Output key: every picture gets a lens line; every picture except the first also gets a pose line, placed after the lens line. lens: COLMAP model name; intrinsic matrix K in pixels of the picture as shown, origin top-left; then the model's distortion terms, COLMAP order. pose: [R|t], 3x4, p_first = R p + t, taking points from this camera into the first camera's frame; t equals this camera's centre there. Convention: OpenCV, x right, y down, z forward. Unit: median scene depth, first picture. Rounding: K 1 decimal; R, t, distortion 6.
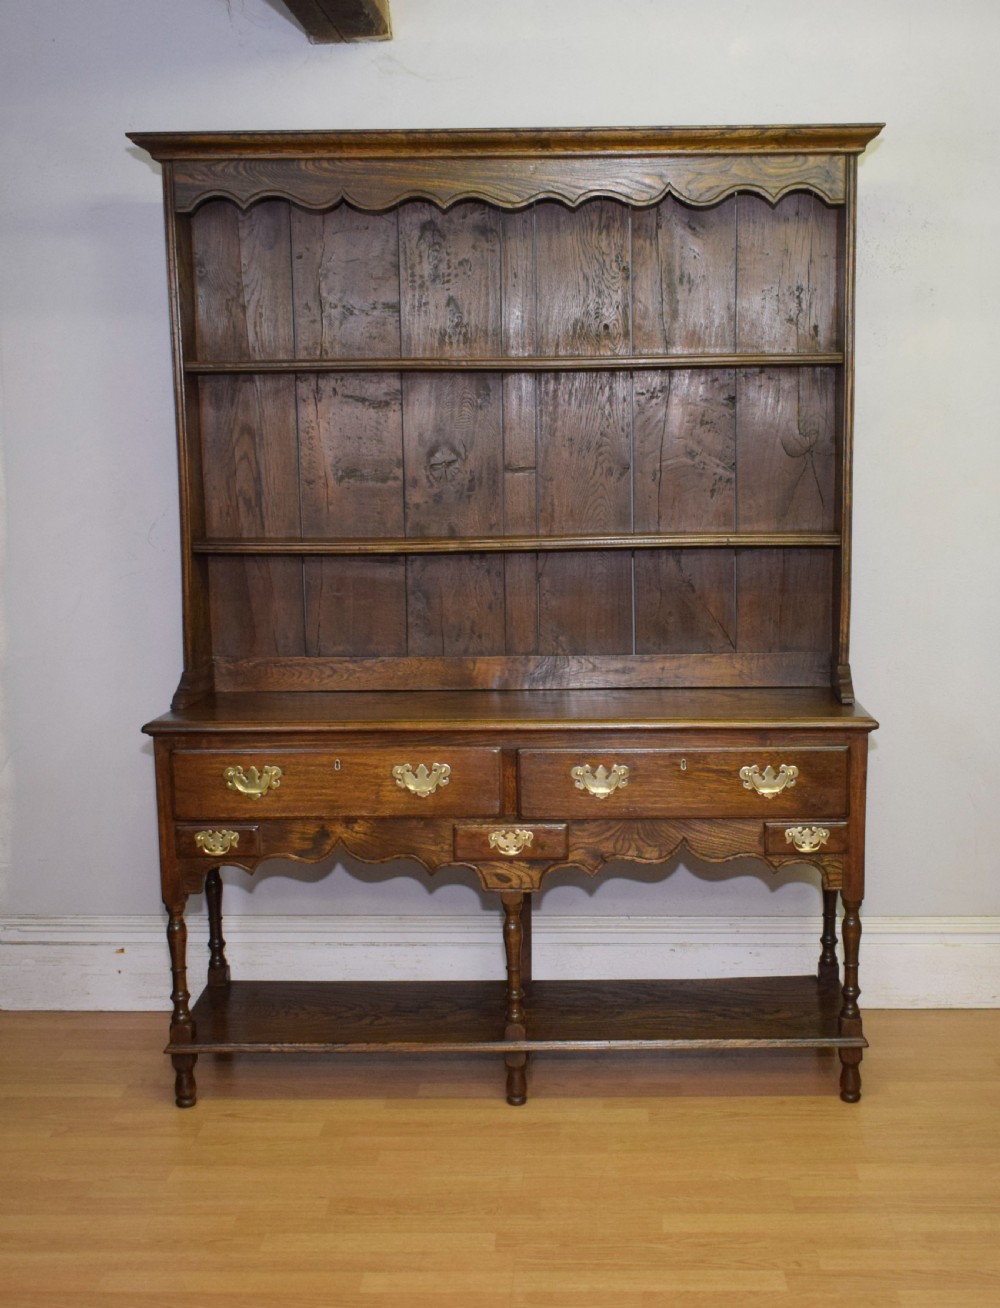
lens RADIAL K [[1686.8, 0, 591.0], [0, 1686.8, 697.1], [0, 0, 1]] dist [-0.019437, 0.000000]
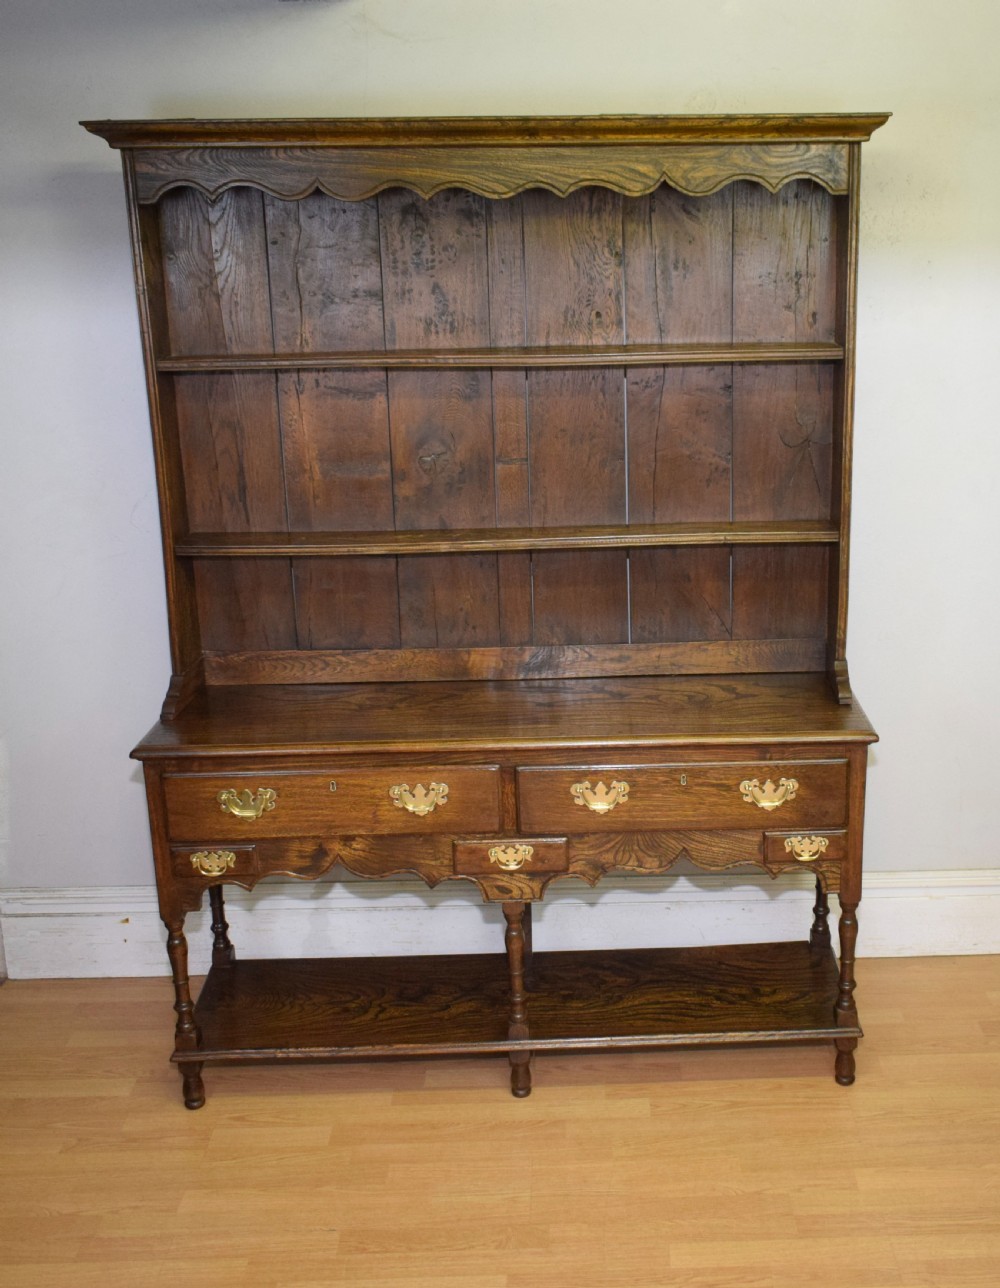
lens RADIAL K [[1513.4, 0, 641.6], [0, 1513.4, 645.8], [0, 0, 1]] dist [-0.019508, 0.000000]
pose [[0.998789, -0.015326, 0.046747, -0.010040], [0.009279, 0.991867, 0.126939, -0.147015], [-0.048312, -0.126352, 0.990808, 0.122356]]
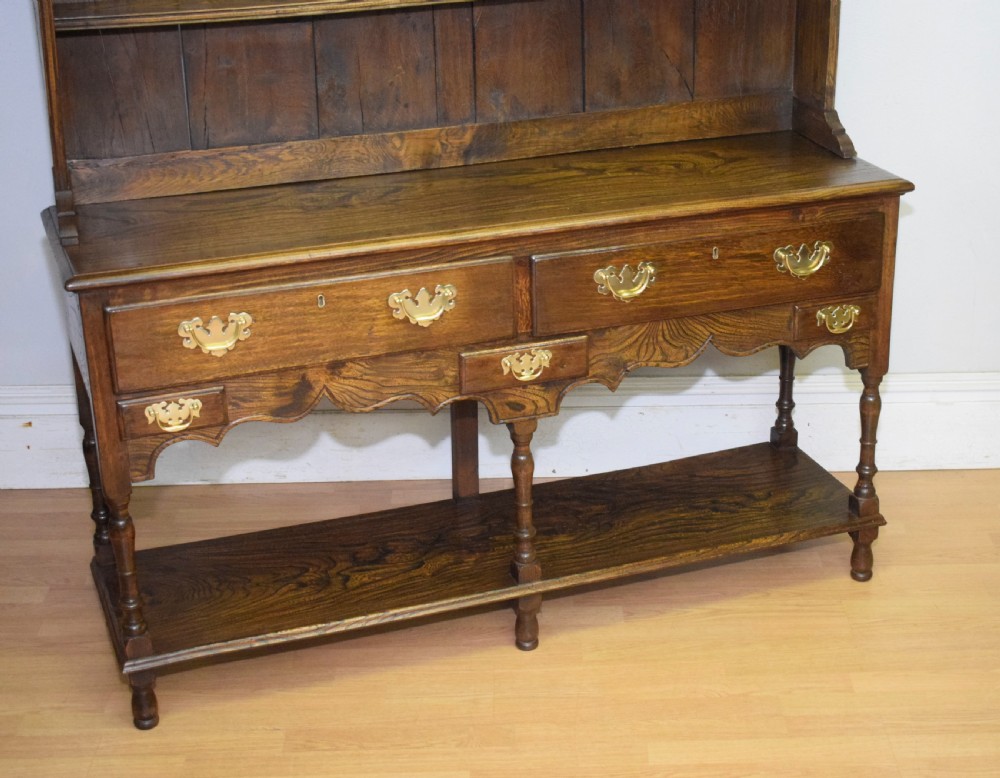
lens RADIAL K [[1785.0, 0, 603.9], [0, 1785.0, 398.9], [0, 0, 1]] dist [-0.028151, 0.000000]
pose [[0.928413, -0.138653, 0.344709, -0.314073], [0.056089, 0.969430, 0.238872, -0.106006], [-0.367292, -0.202438, 0.907808, 0.168137]]
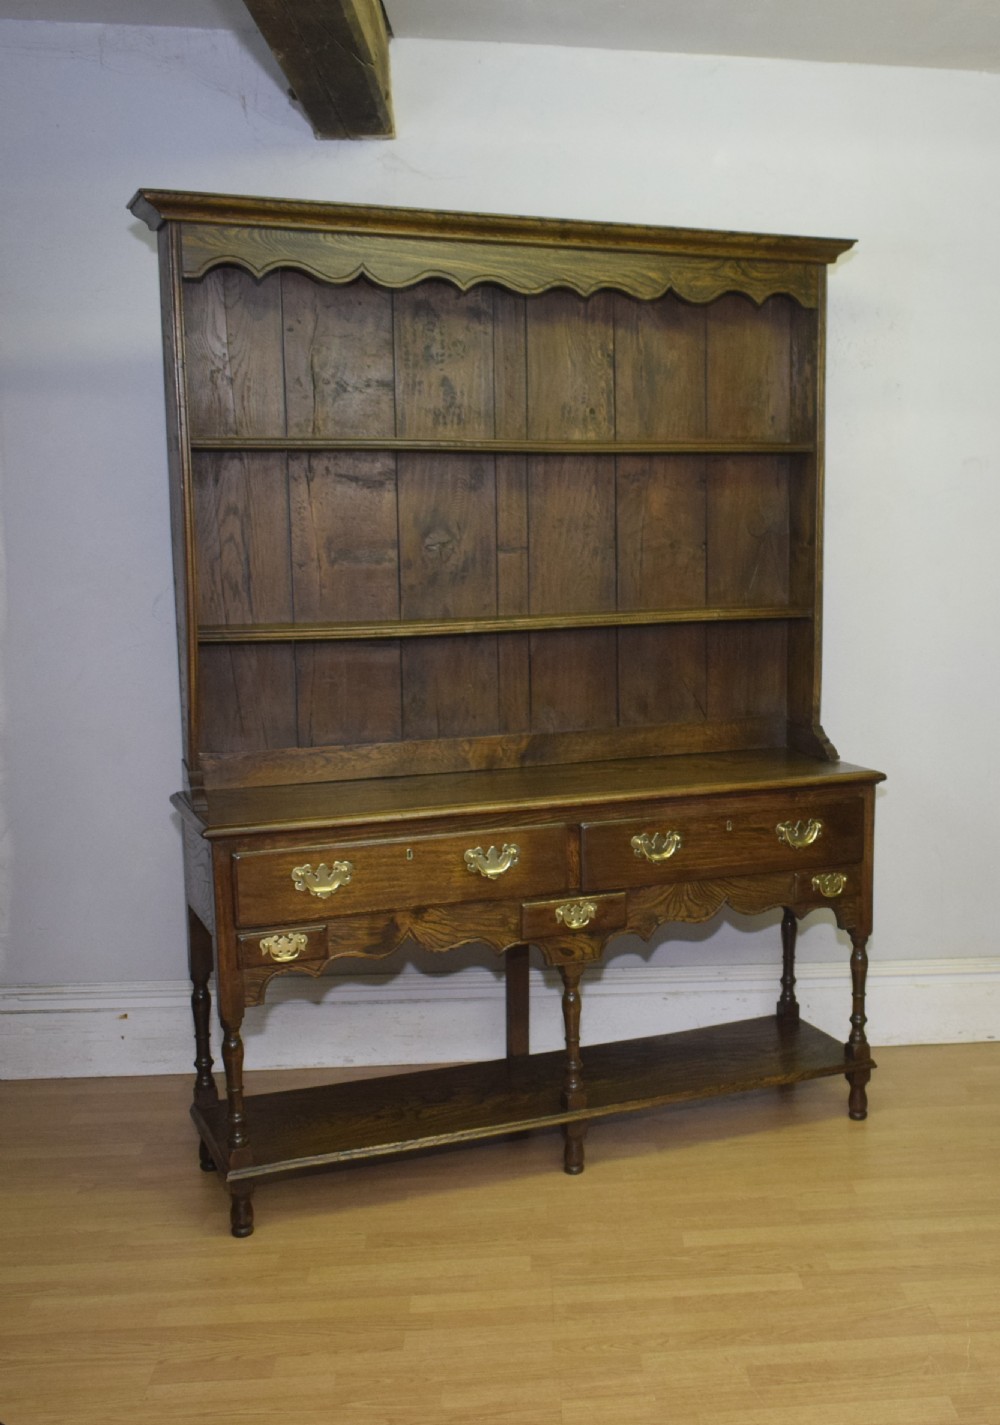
lens RADIAL K [[1720.2, 0, 762.8], [0, 1720.2, 749.2], [0, 0, 1]] dist [-0.020538, 0.000000]
pose [[0.888949, -0.059132, 0.454173, -0.404396], [0.062778, 0.998003, 0.007062, -0.014379], [-0.453683, 0.022234, 0.890886, 0.017717]]
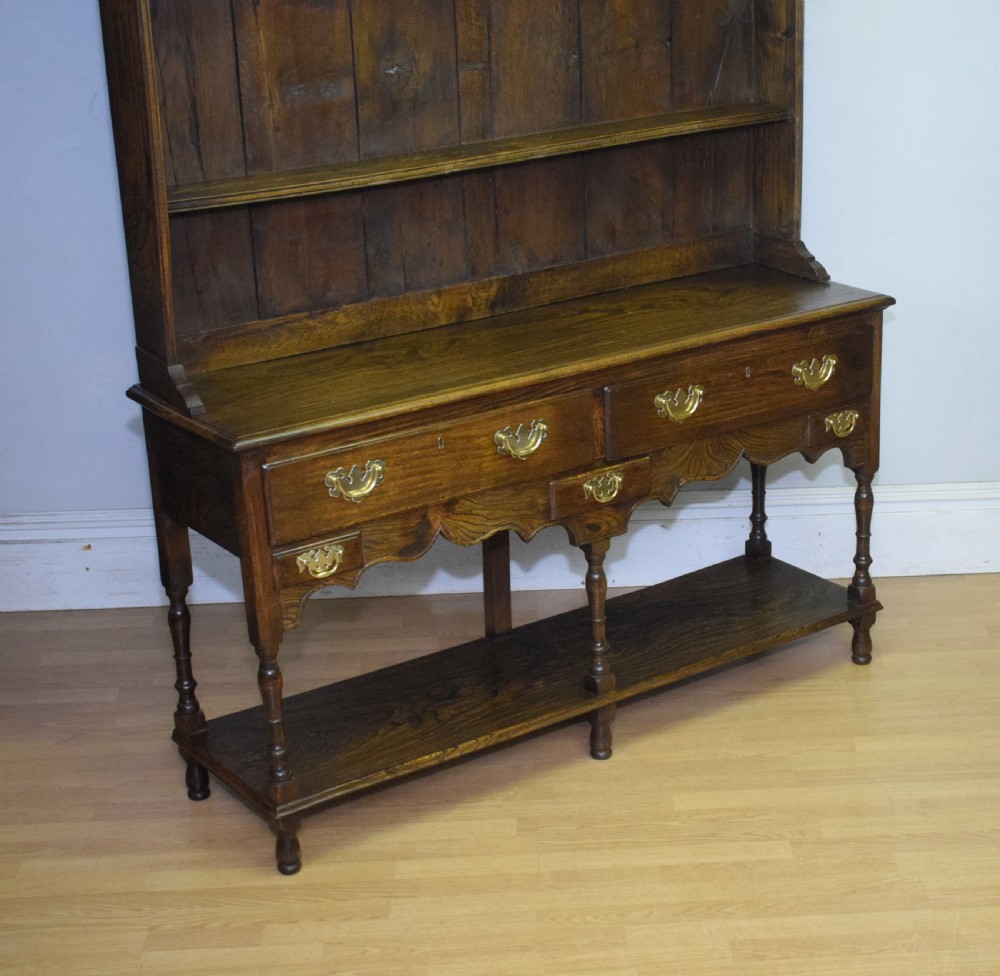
lens RADIAL K [[2064.2, 0, 689.2], [0, 2064.2, 536.2], [0, 0, 1]] dist [-0.024620, 0.000000]
pose [[0.780441, -0.222901, 0.584147, -0.660893], [0.108458, 0.968392, 0.224619, -0.133927], [-0.615751, -0.111947, 0.779948, 0.084701]]
